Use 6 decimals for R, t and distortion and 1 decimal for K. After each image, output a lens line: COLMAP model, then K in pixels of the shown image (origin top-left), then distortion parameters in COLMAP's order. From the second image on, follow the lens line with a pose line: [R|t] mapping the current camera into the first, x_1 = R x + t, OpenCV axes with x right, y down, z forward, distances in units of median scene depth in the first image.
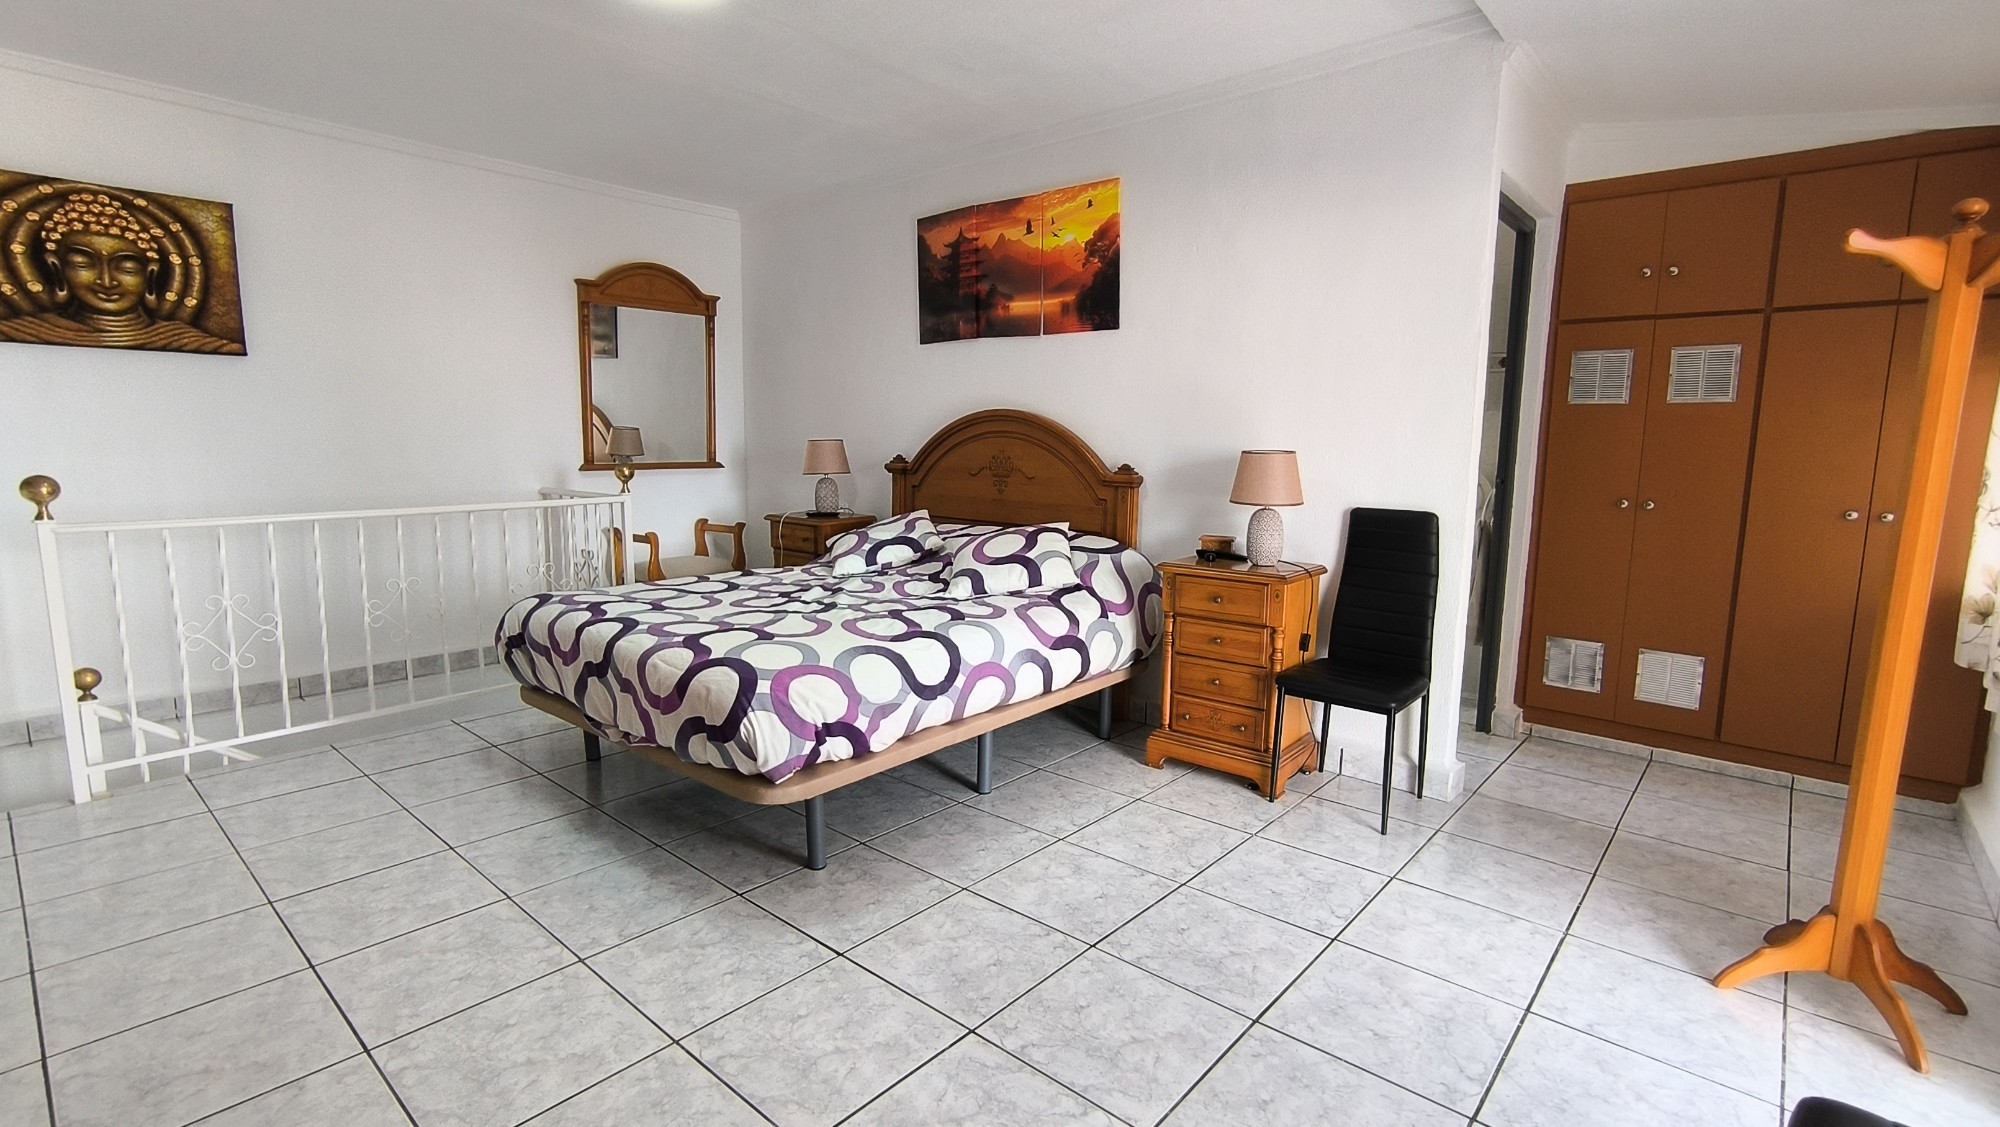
lens RADIAL K [[922.8, 0, 985.7], [0, 922.8, 567.8], [0, 0, 1]] dist [-0.037320, 0.019525]
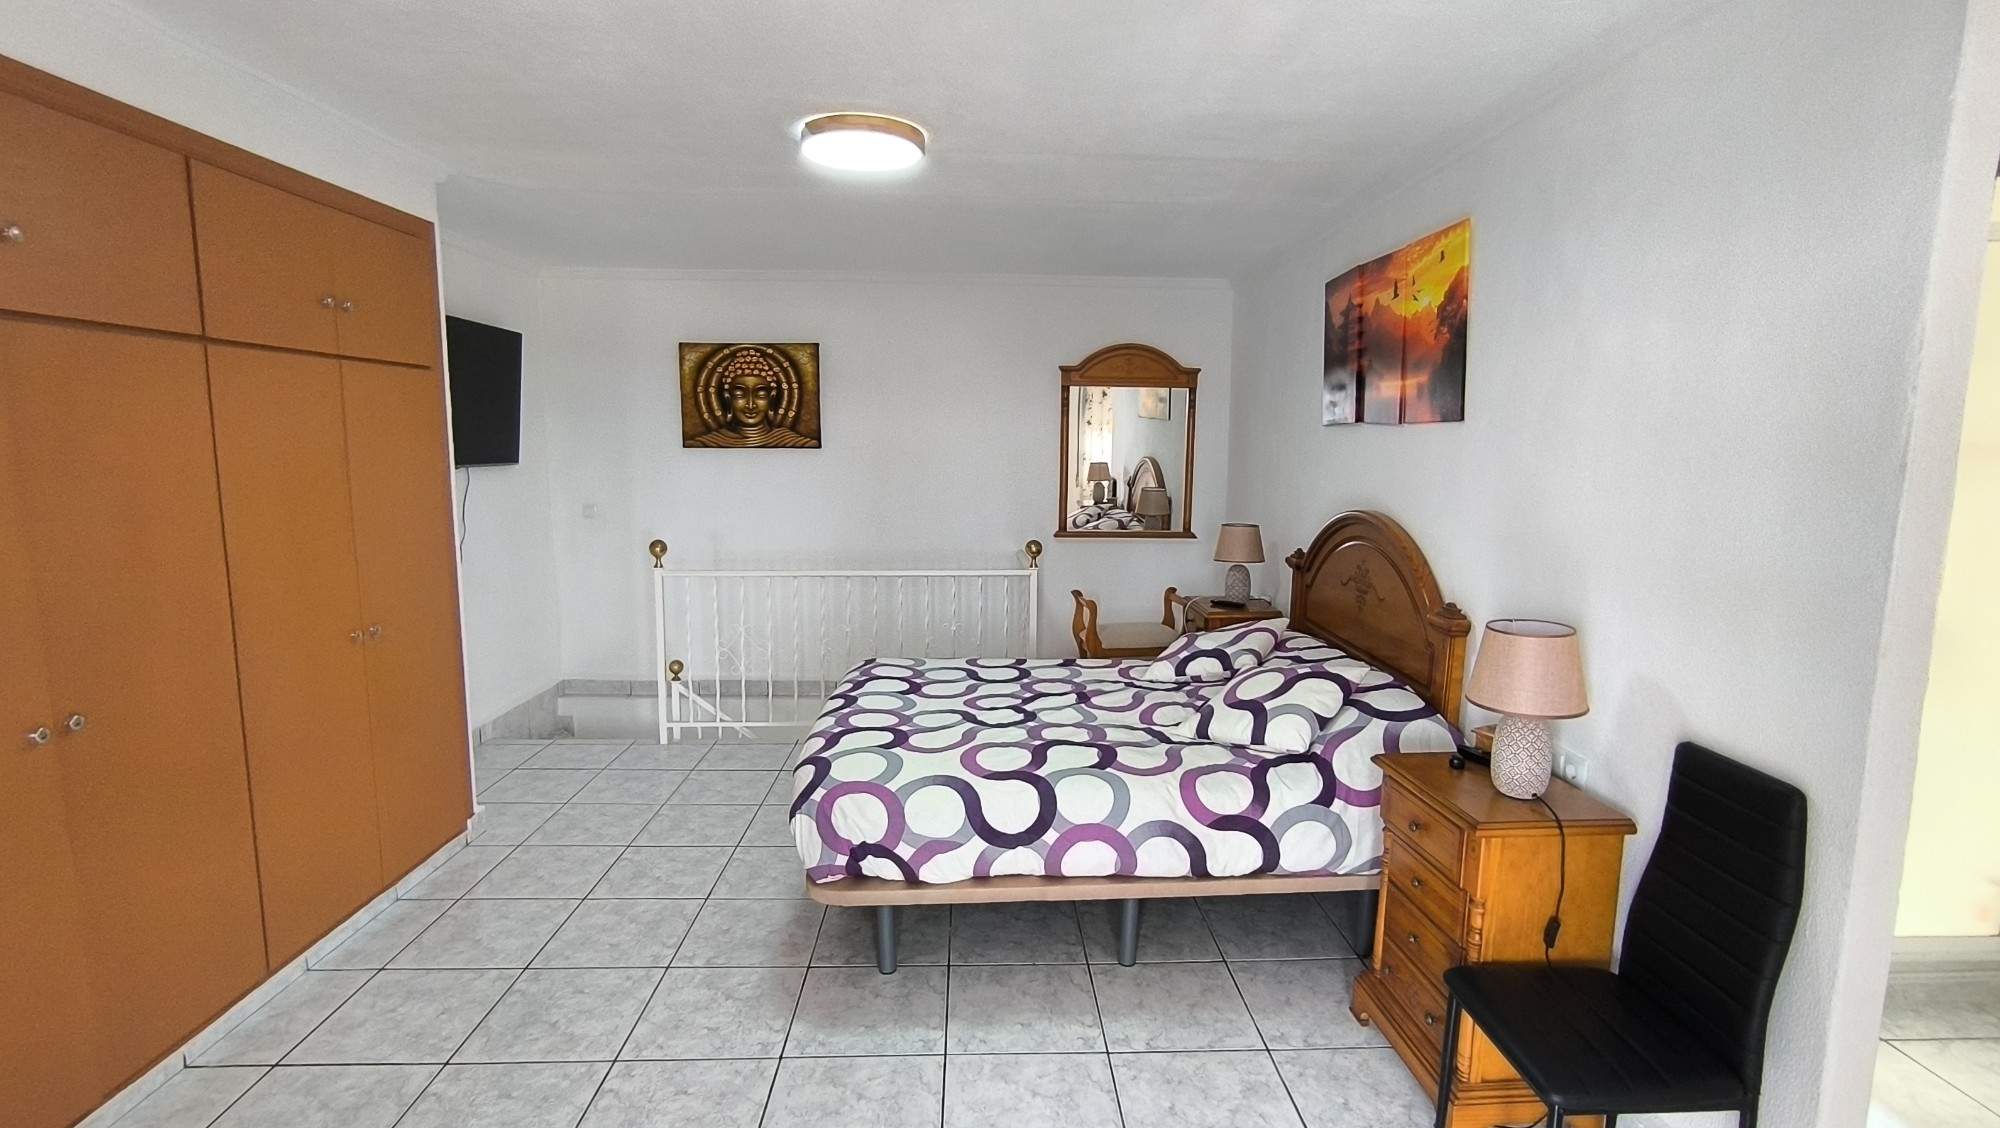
lens RADIAL K [[922.8, 0, 978.2], [0, 922.8, 559.3], [0, 0, 1]] dist [-0.037320, 0.019525]
pose [[0.684737, 0.084560, -0.723868, 0.439091], [-0.103272, 0.994481, 0.018482, -0.126927], [0.721436, 0.062100, 0.689691, 0.225707]]
